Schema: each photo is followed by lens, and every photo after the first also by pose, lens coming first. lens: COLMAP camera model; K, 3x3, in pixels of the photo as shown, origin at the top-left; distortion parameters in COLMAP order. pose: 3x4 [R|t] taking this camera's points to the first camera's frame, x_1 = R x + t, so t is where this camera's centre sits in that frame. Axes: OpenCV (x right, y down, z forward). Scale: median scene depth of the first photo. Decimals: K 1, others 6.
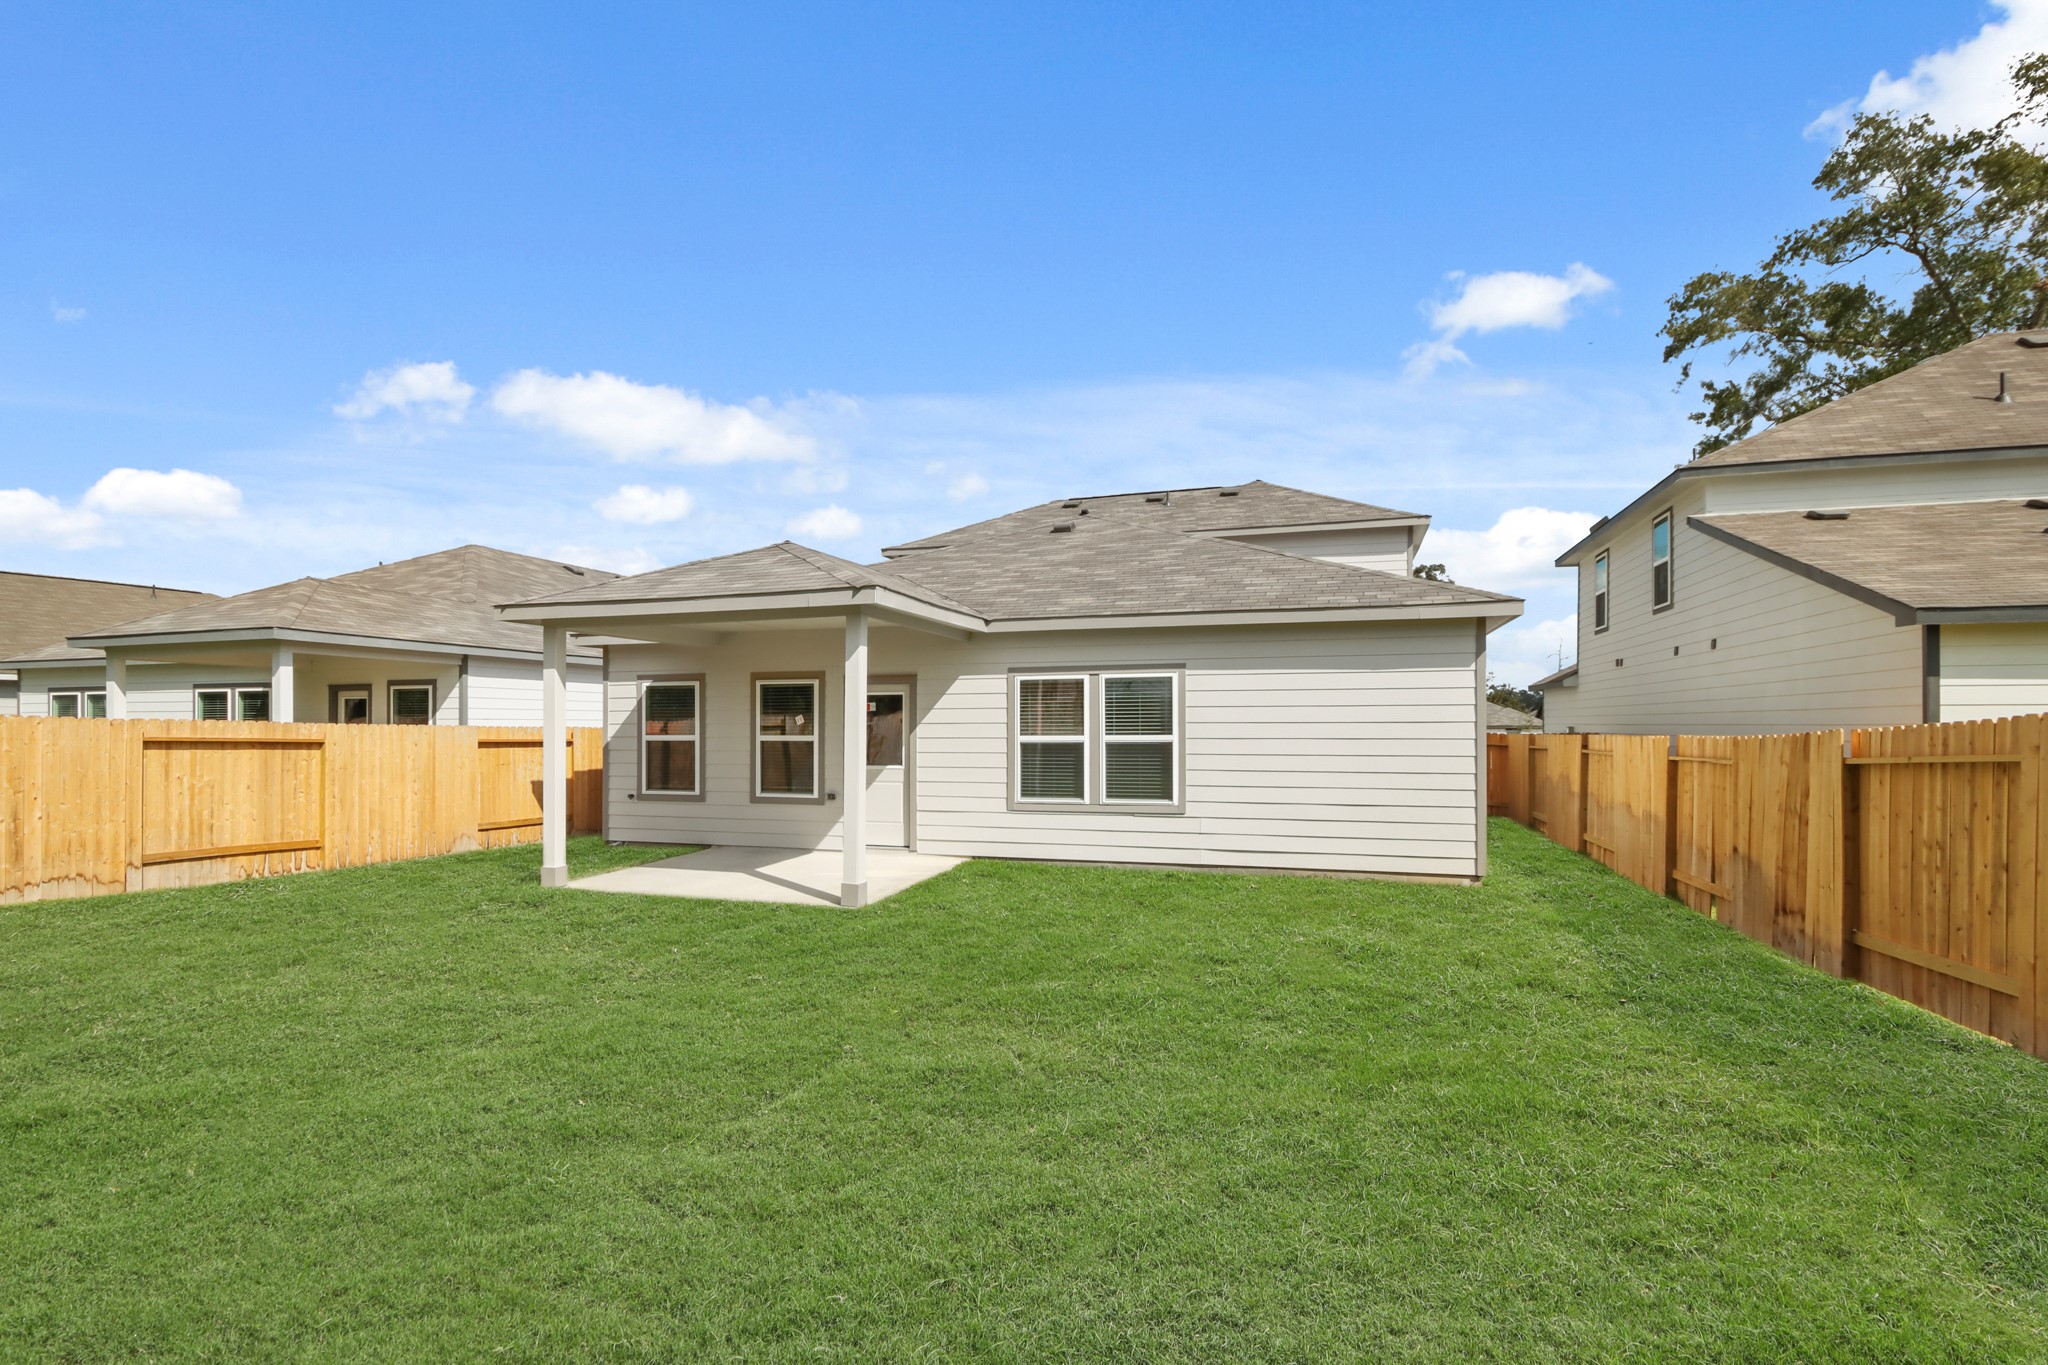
lens RADIAL K [[945.5, 0, 1011.0], [0, 945.5, 729.1], [0, 0, 1]] dist [0.008527, -0.004992]
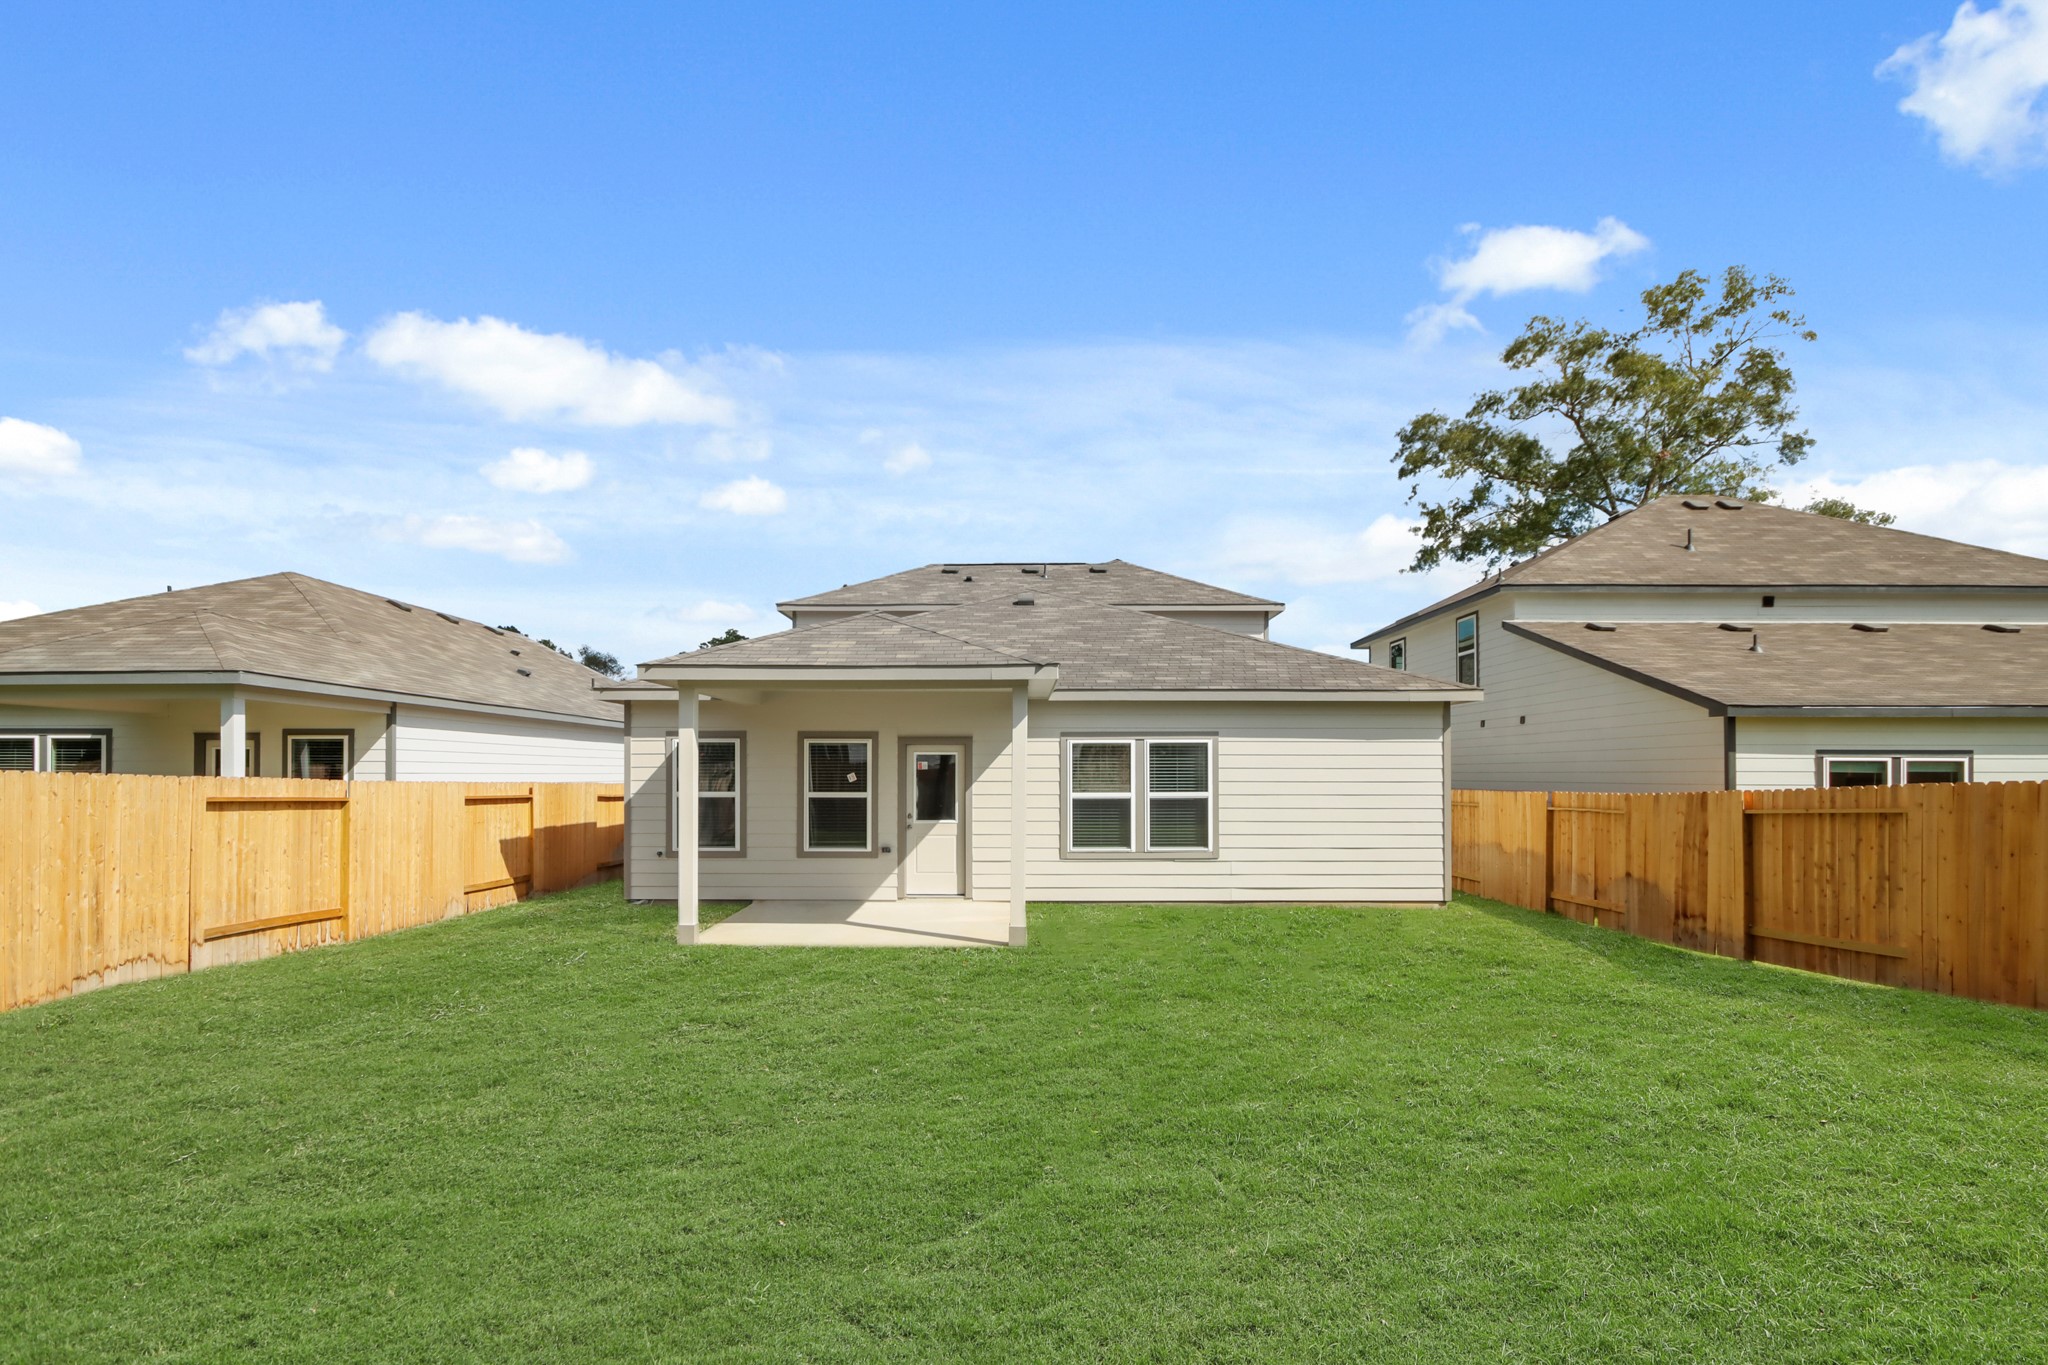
lens RADIAL K [[945.5, 0, 978.8], [0, 945.5, 777.8], [0, 0, 1]] dist [0.008527, -0.004992]
pose [[0.959256, 0.001977, 0.282533, -0.415755], [-0.001964, 0.999998, -0.000327, -0.009856], [-0.282533, -0.000242, 0.959258, -0.050902]]
